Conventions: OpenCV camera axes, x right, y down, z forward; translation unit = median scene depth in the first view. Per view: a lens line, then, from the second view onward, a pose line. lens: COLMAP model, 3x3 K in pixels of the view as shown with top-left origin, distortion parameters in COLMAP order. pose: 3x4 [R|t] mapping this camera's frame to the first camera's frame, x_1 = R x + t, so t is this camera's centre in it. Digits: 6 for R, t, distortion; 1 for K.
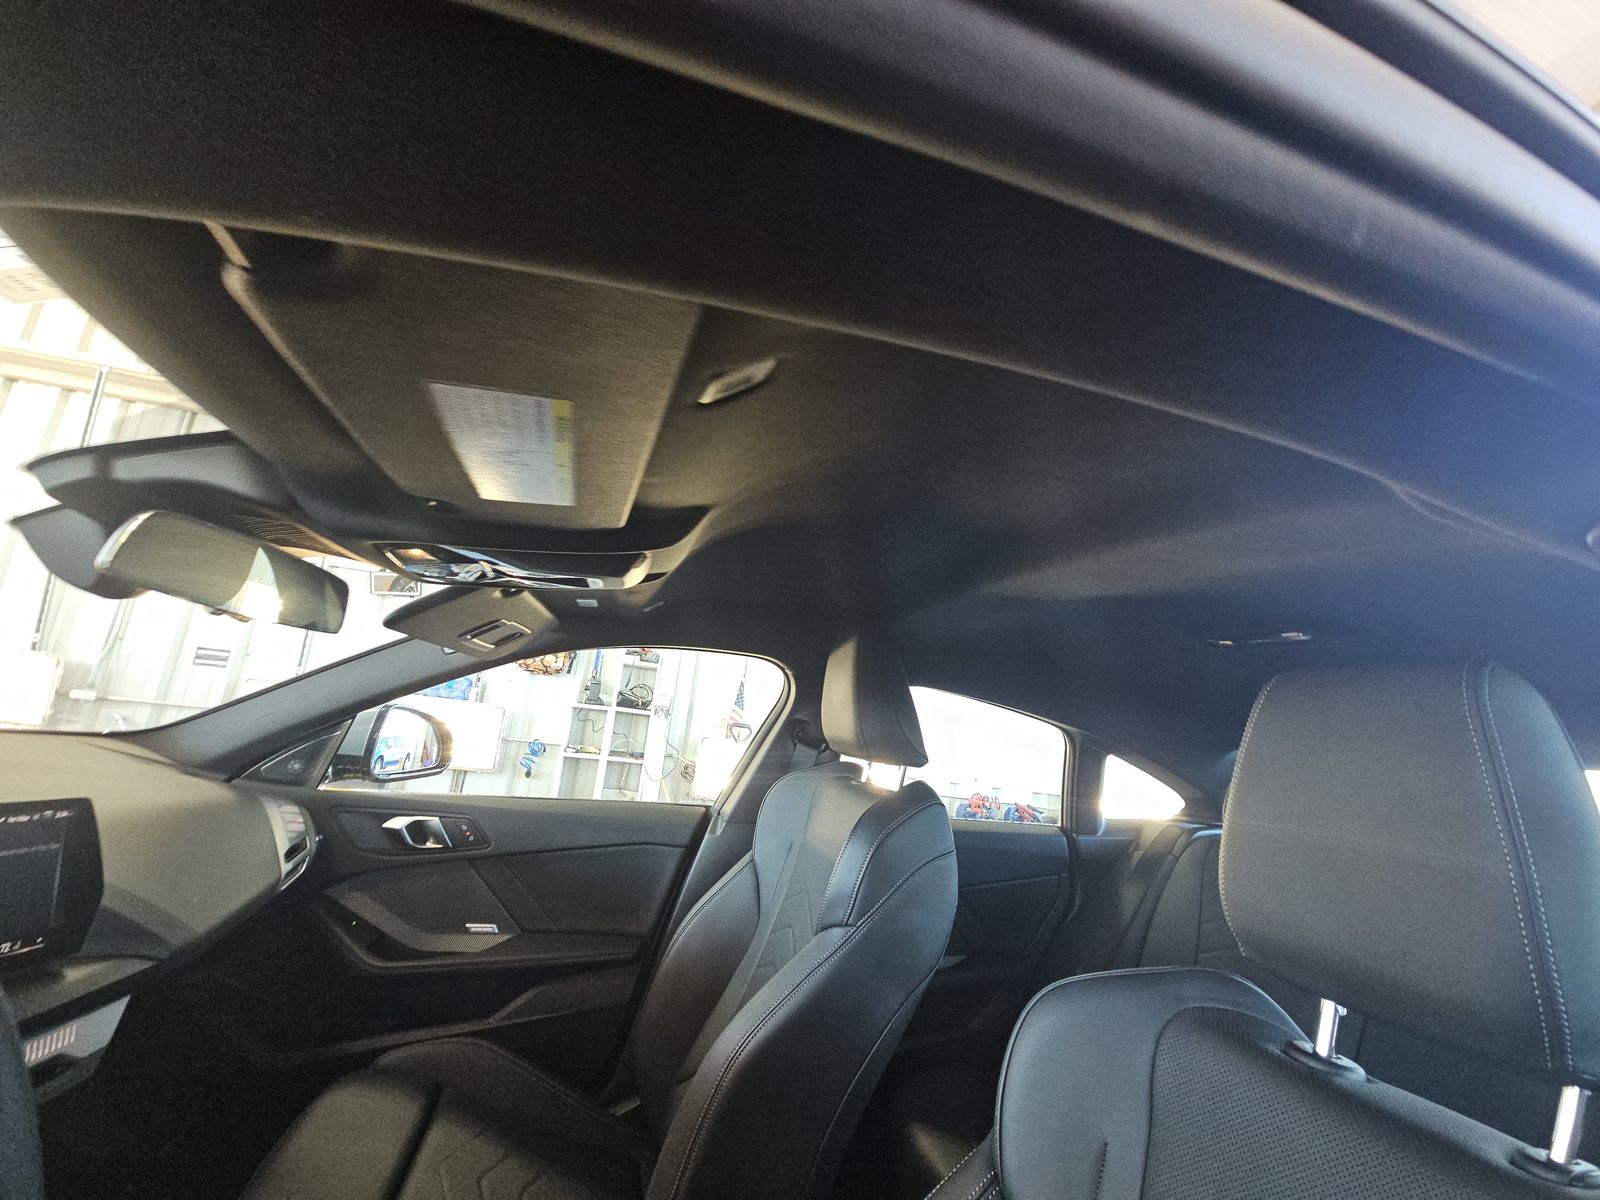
lens RADIAL K [[634.4, 0, 800.0], [0, 634.4, 600.0], [0, 0, 1]] dist [0.002012, 0.000363]
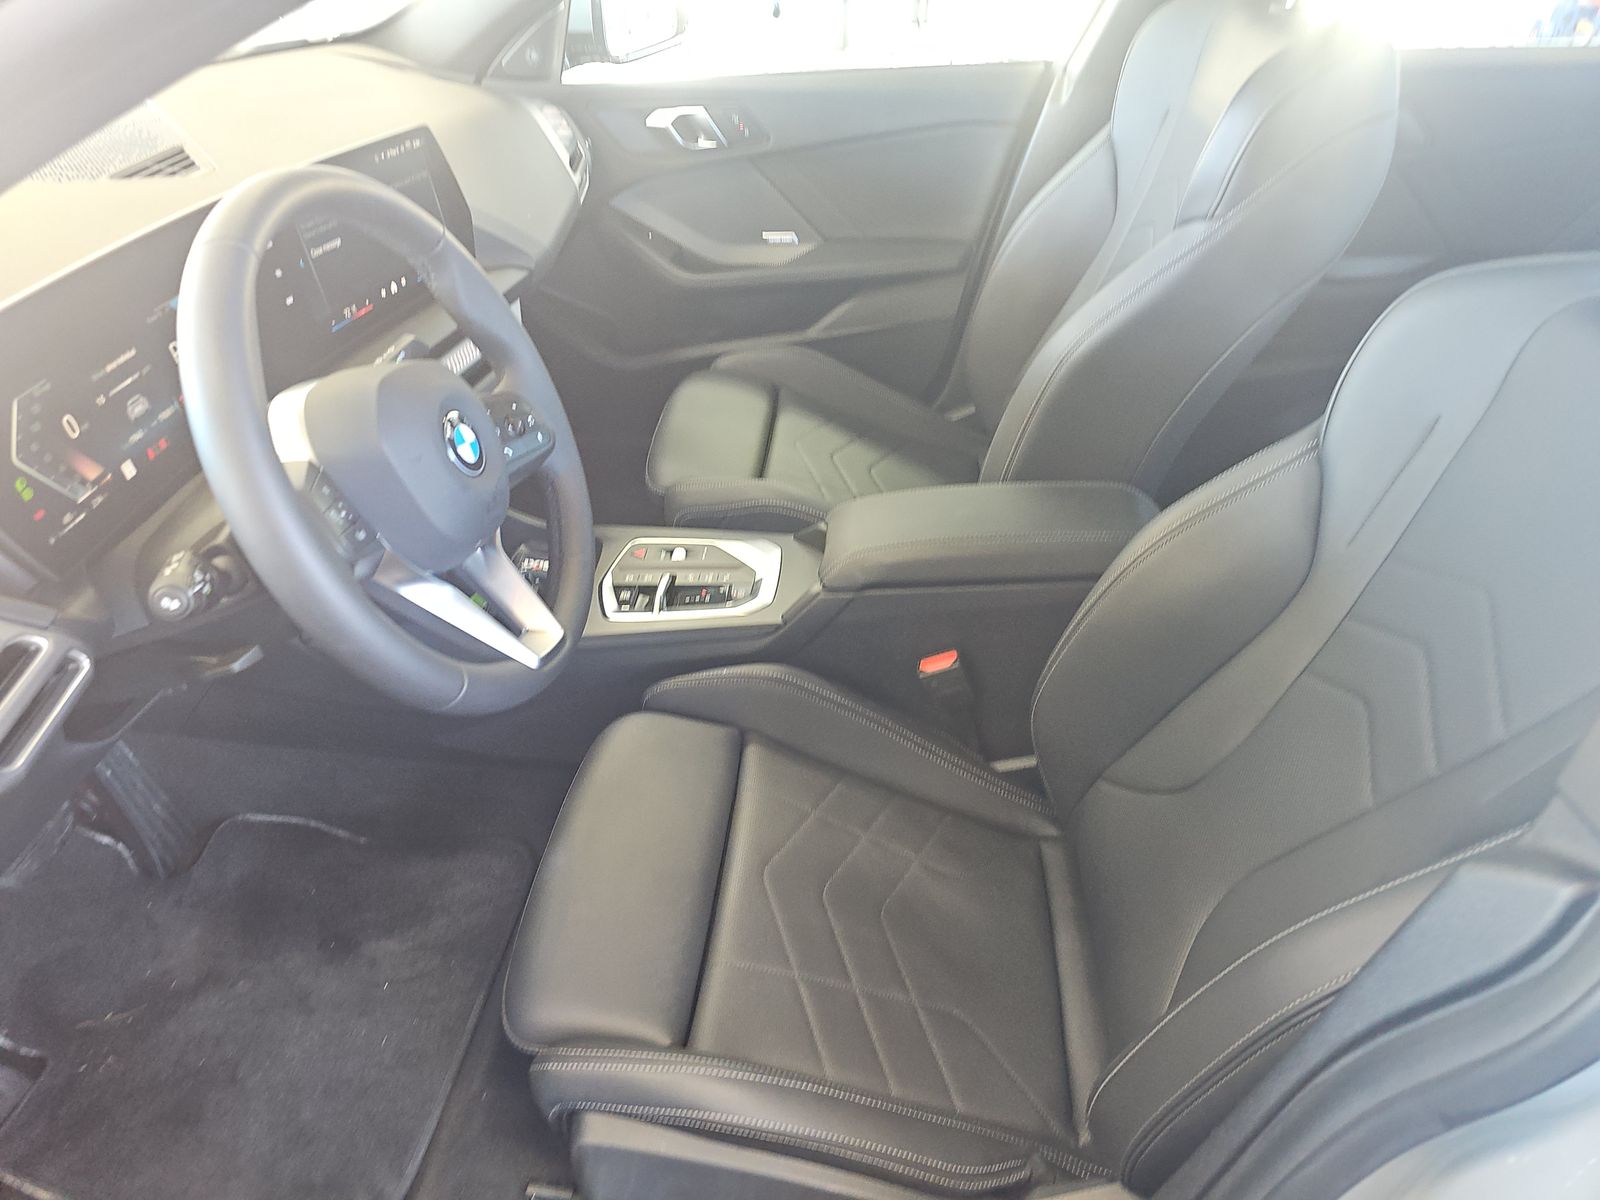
lens RADIAL K [[967.5, 0, 800.0], [0, 967.5, 600.0], [0, 0, 1]] dist [0.002929, -0.000852]
pose [[0.930667, 0.105837, -0.350224, 0.036919], [0.189354, 0.679736, 0.708593, -0.079334], [0.313055, -0.725780, 0.612568, -0.162759]]
